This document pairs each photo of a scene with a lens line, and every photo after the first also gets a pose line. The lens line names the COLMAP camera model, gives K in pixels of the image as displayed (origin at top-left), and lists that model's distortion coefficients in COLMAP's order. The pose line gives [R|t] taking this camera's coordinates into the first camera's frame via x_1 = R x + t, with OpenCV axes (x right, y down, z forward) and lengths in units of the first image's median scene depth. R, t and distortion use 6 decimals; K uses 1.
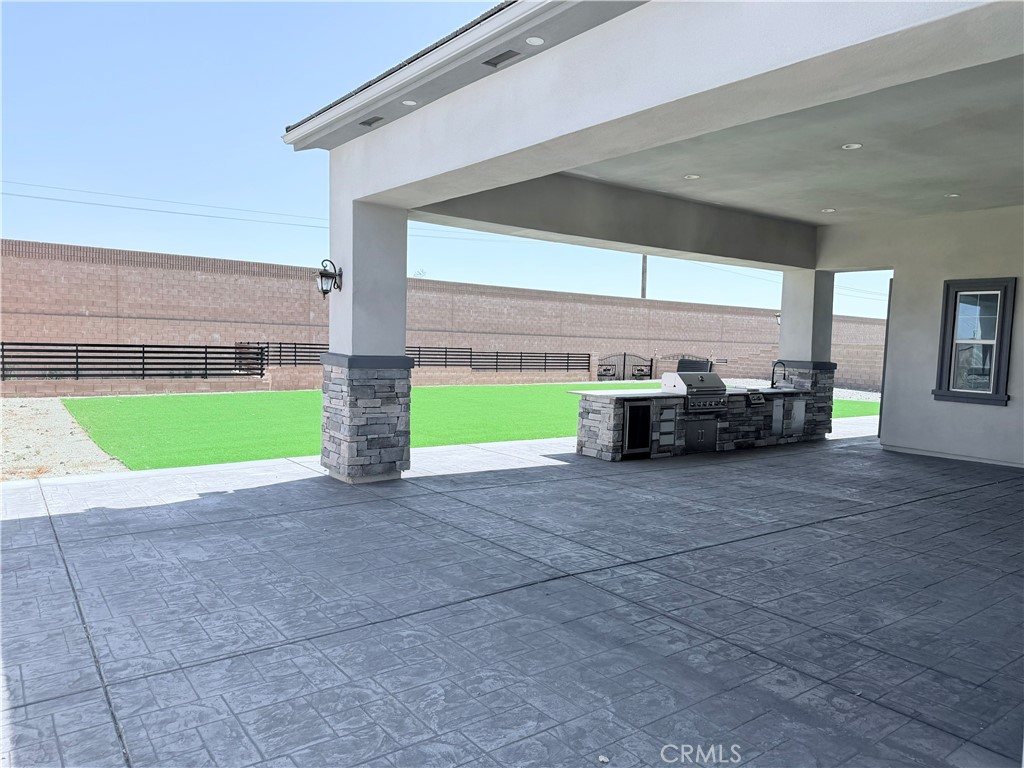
lens RADIAL K [[724.6, 0, 510.6], [0, 724.6, 380.2], [0, 0, 1]] dist [0.014987, -0.007535]
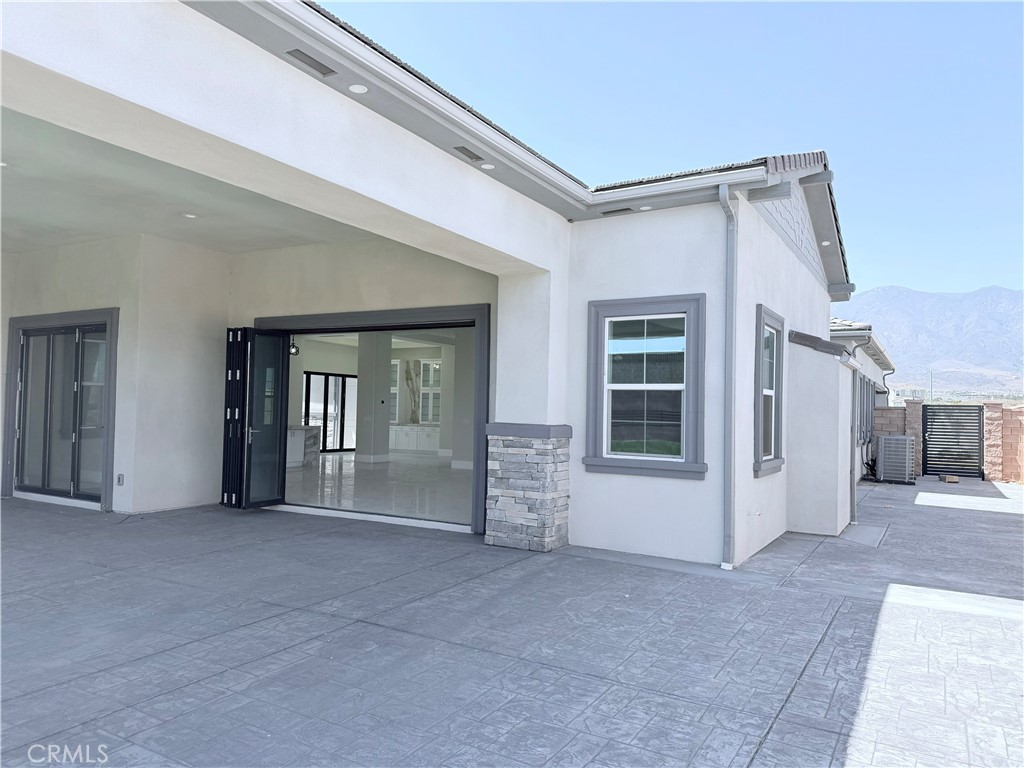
lens RADIAL K [[724.6, 0, 510.9], [0, 724.6, 388.2], [0, 0, 1]] dist [0.014987, -0.007535]
pose [[-0.388209, -0.017790, 0.921400, -1.174880], [0.025560, 0.999221, 0.030061, -0.107278], [-0.921217, 0.035221, -0.387452, 1.480692]]
